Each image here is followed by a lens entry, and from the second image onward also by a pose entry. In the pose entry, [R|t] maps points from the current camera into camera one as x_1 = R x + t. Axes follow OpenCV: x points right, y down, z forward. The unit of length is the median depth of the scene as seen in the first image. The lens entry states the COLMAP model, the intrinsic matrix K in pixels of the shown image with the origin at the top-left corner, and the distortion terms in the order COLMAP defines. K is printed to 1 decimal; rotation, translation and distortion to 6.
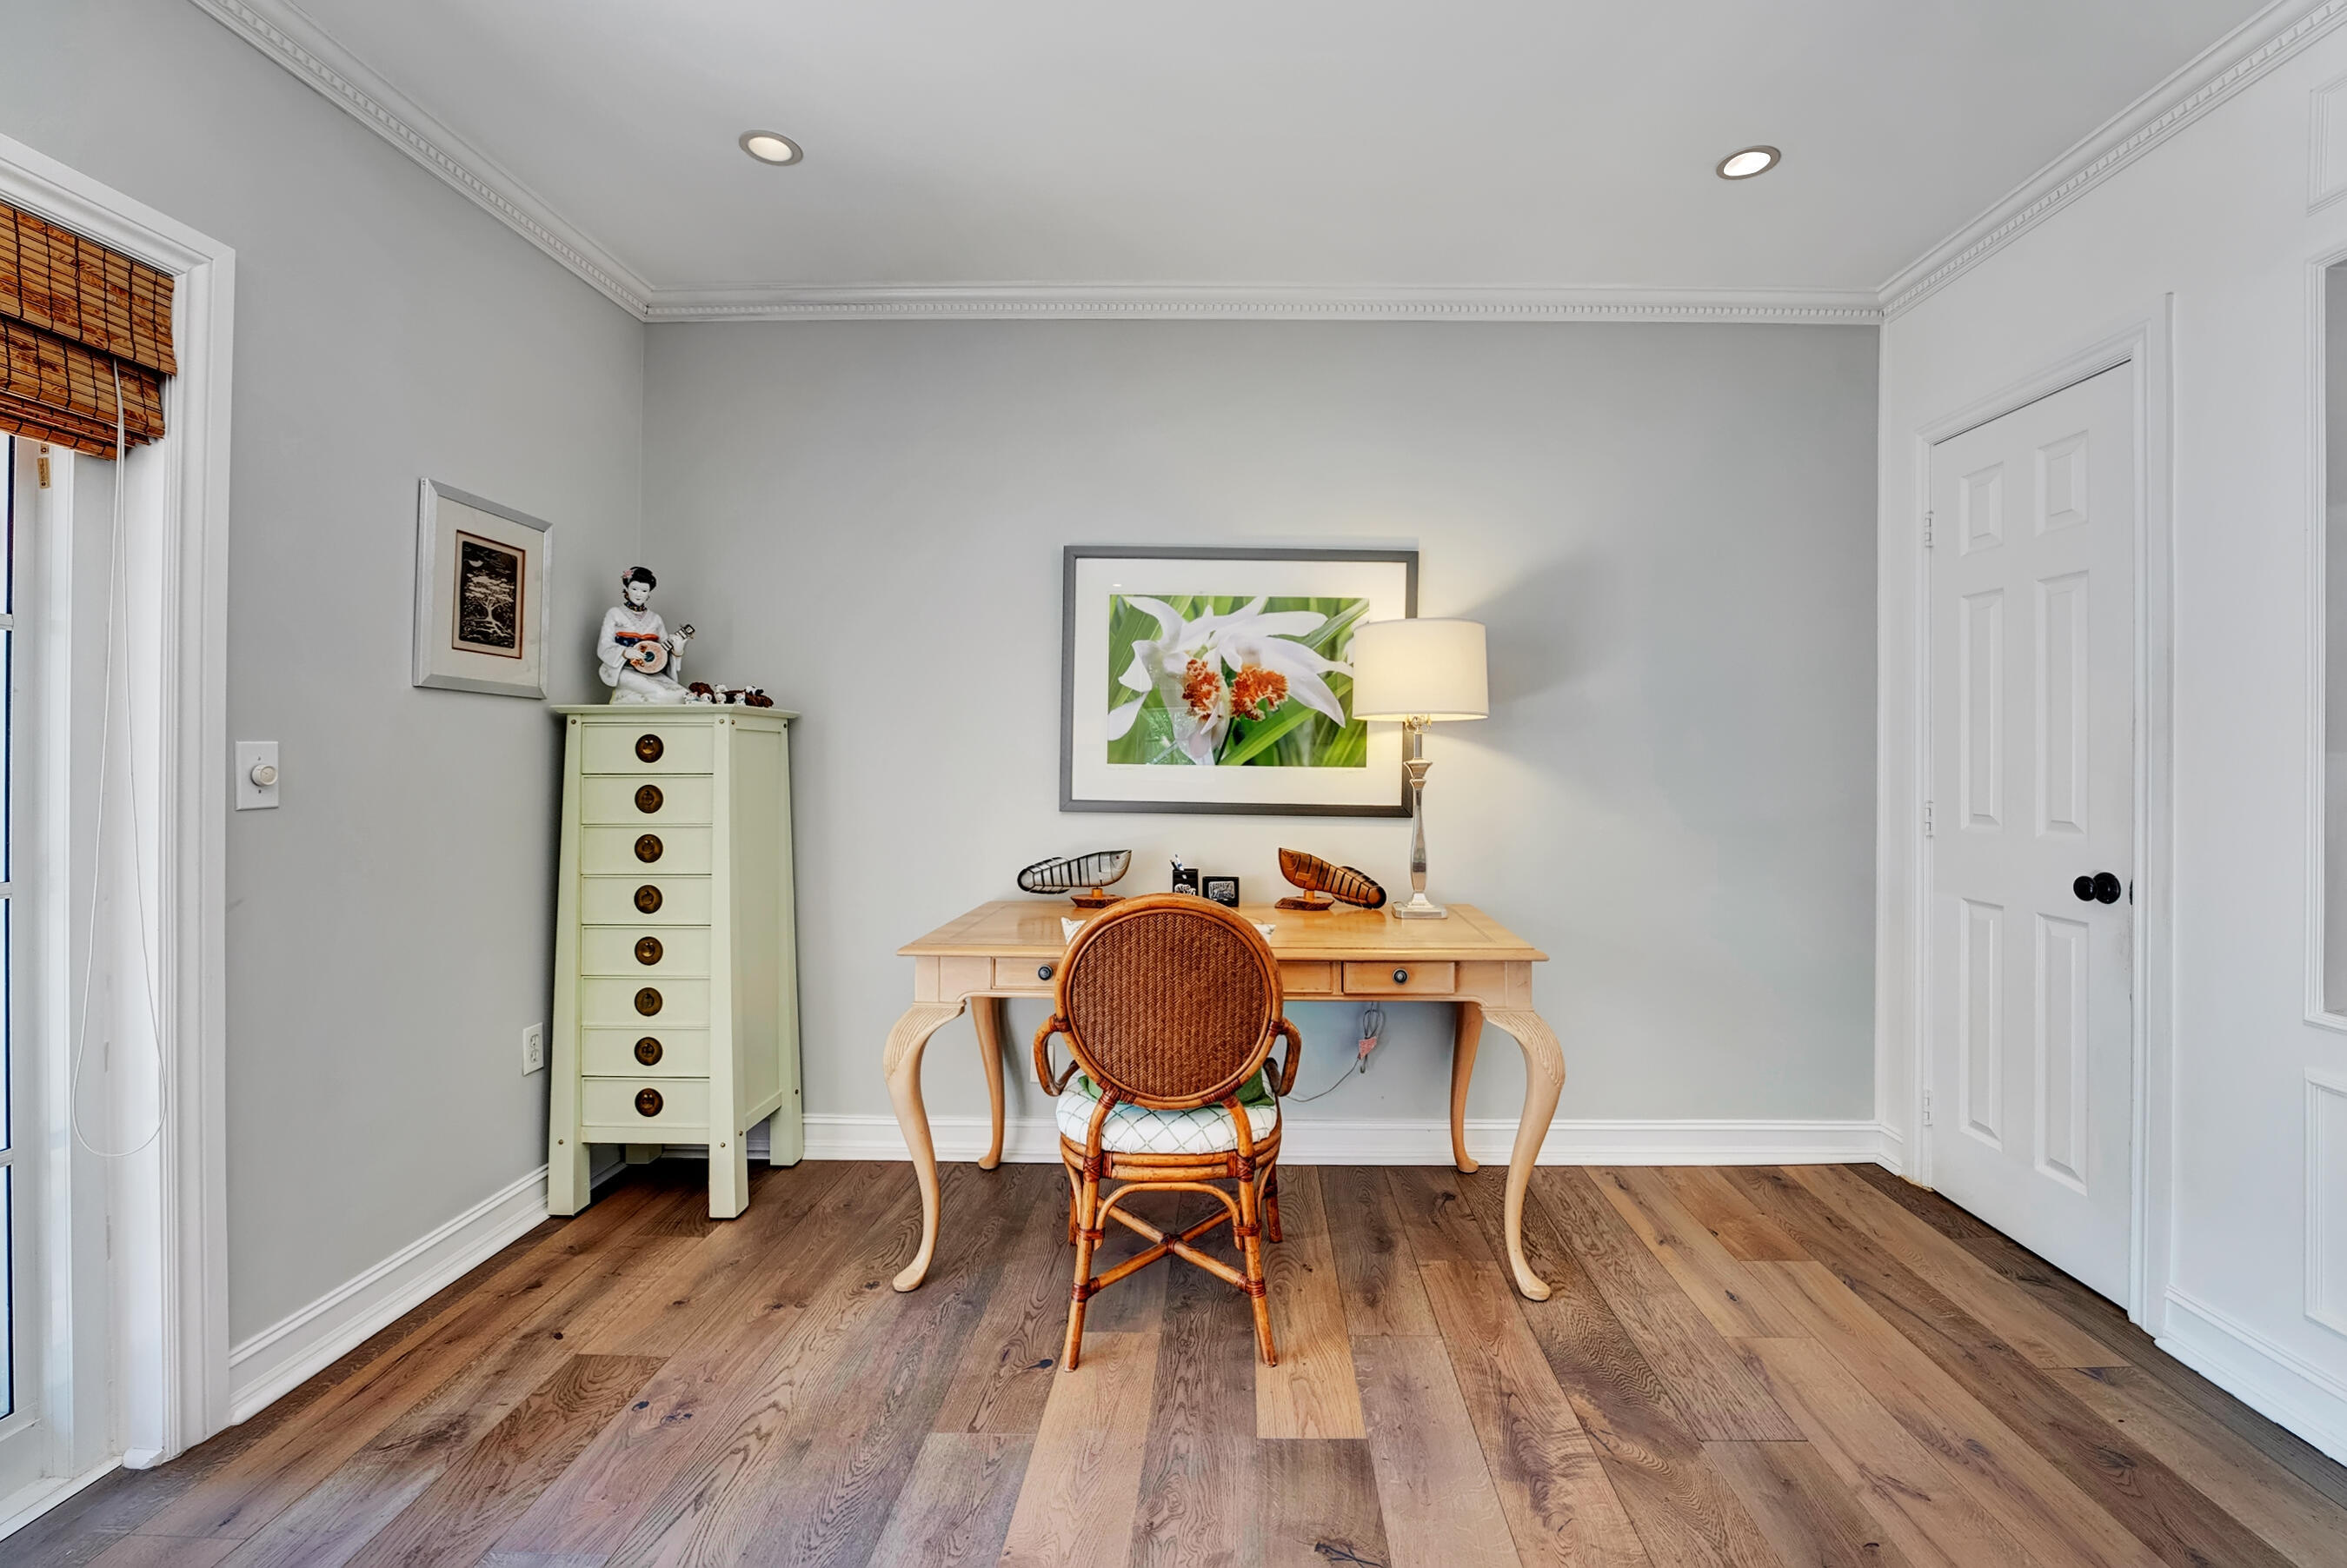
lens RADIAL K [[1002.2, 0, 1257.1], [0, 1002.2, 748.1], [0, 0, 1]] dist [-0.018885, -0.000166]
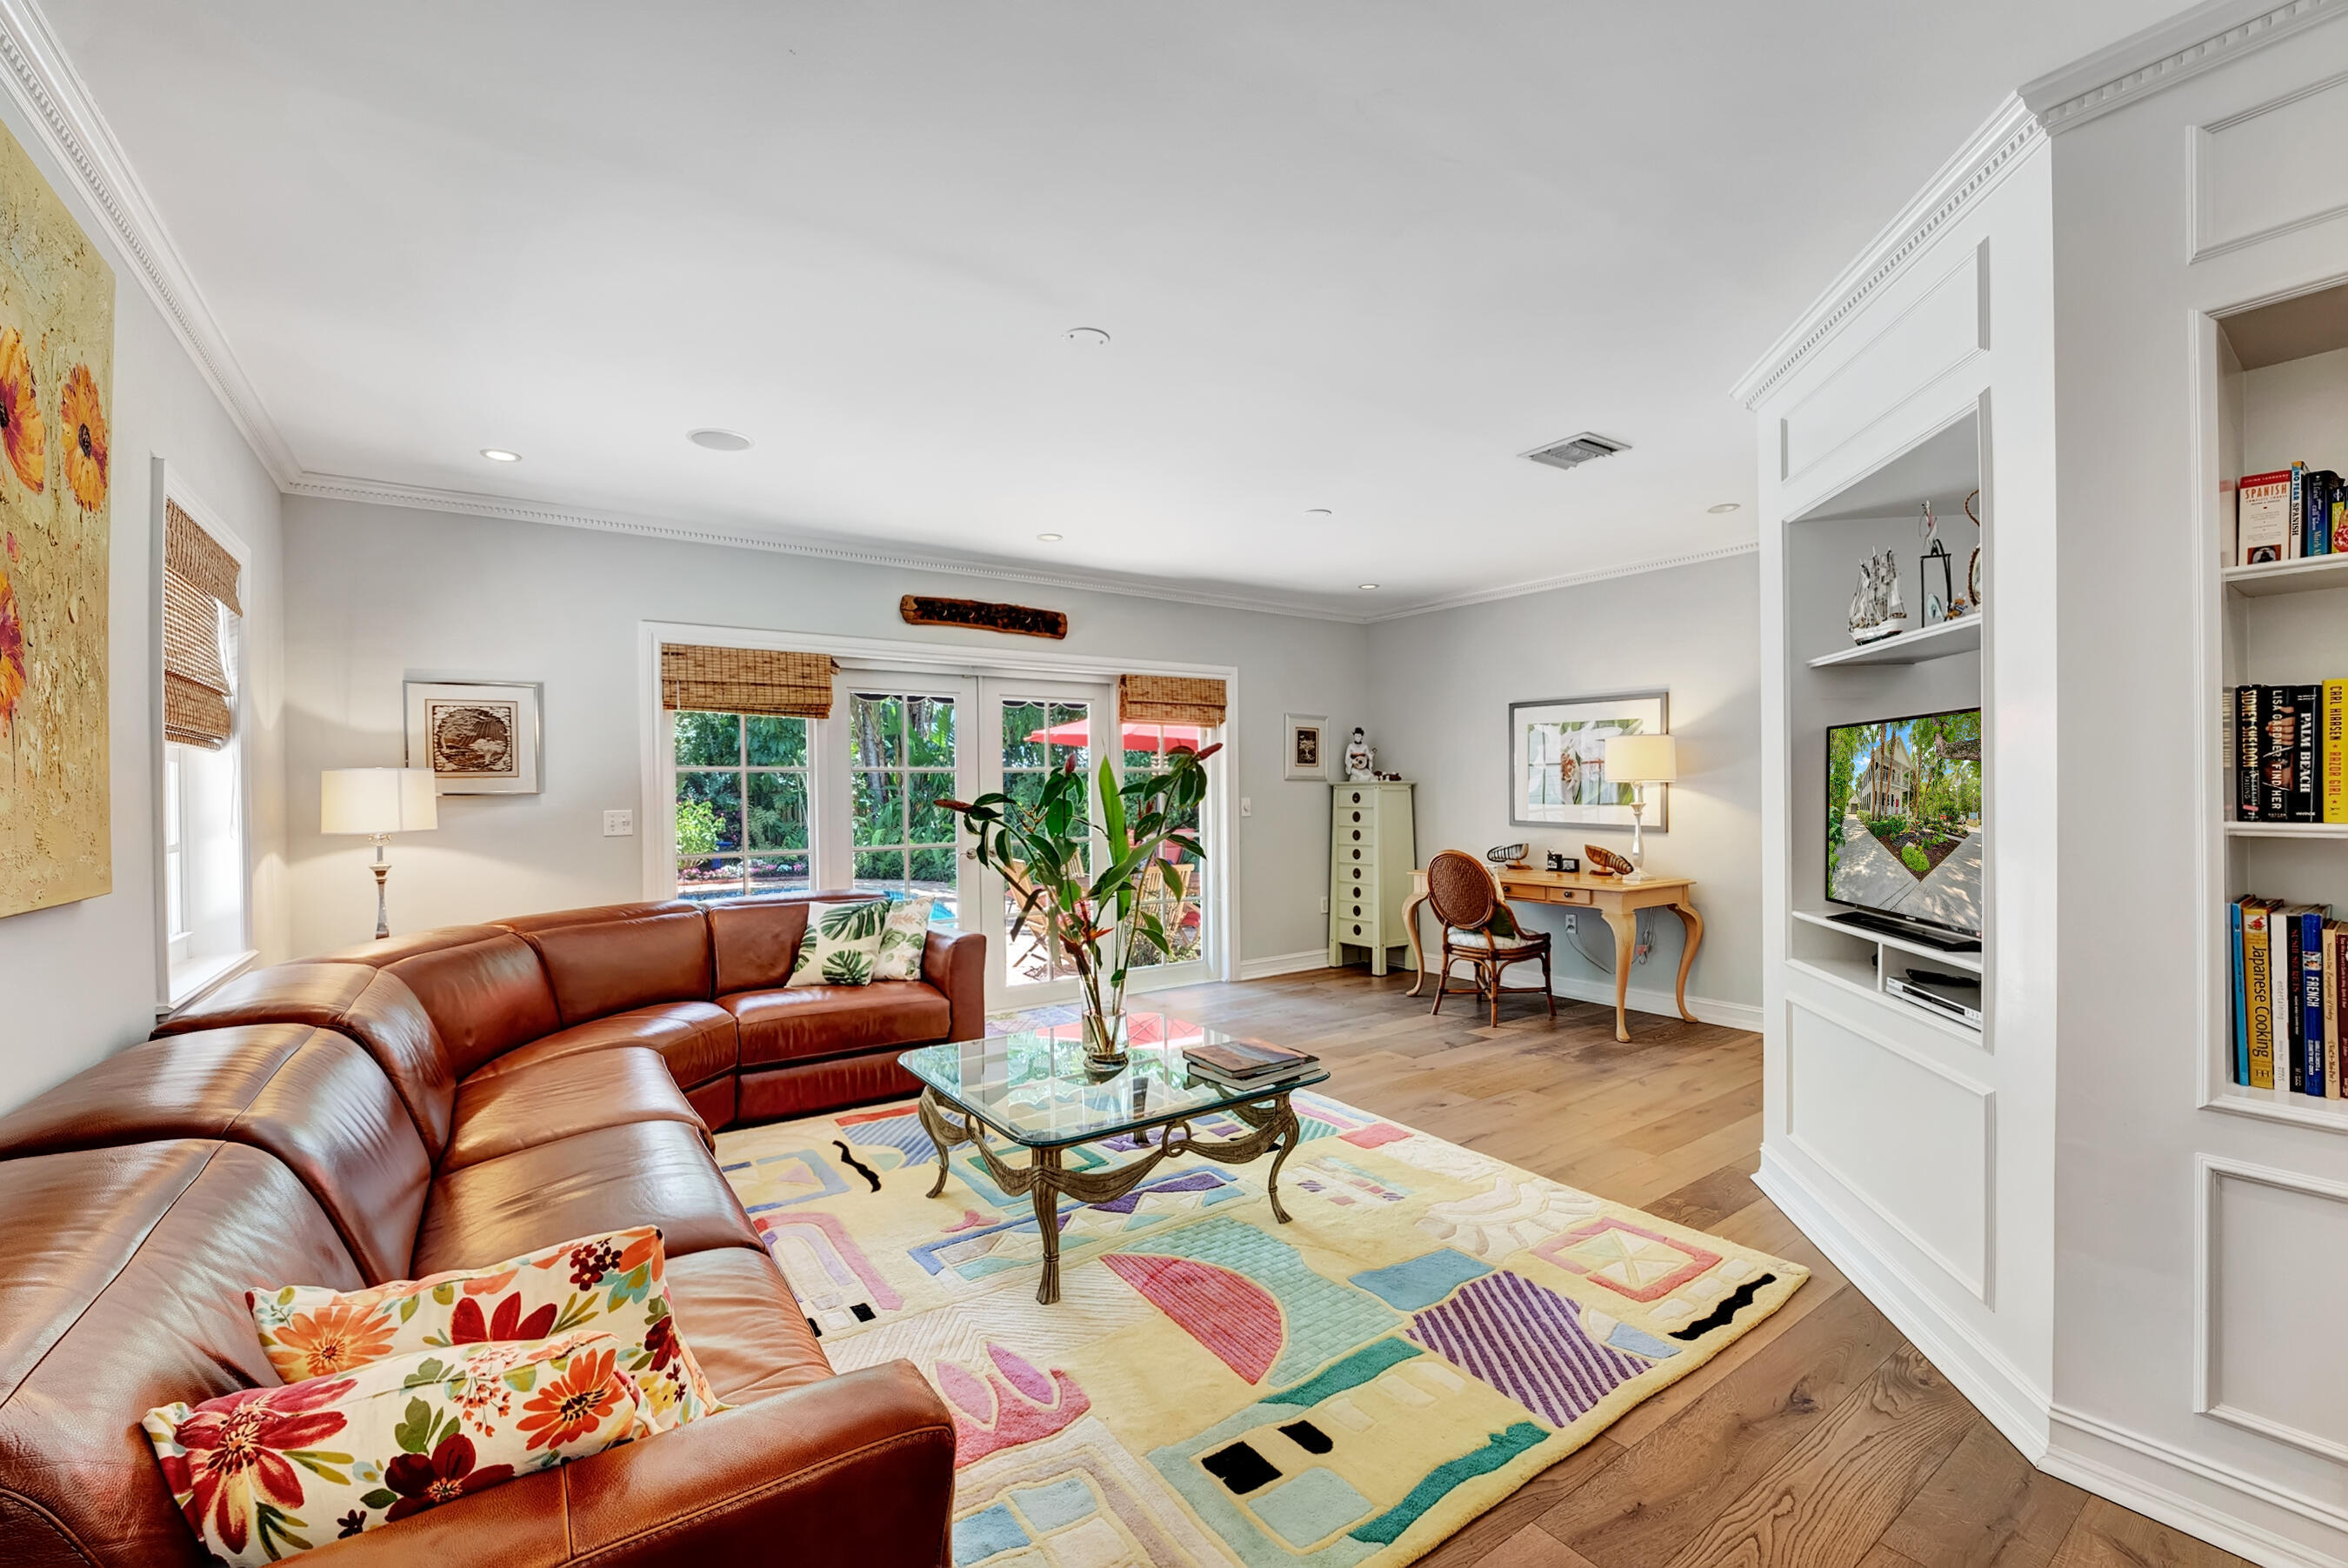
lens RADIAL K [[999.8, 0, 1229.9], [0, 999.8, 792.0], [0, 0, 1]] dist [-0.011819, 0.000894]
pose [[0.620020, -0.007714, -0.784548, 2.125116], [0.014187, 0.999898, 0.001380, -0.039685], [0.784457, -0.011986, 0.620067, -1.541788]]
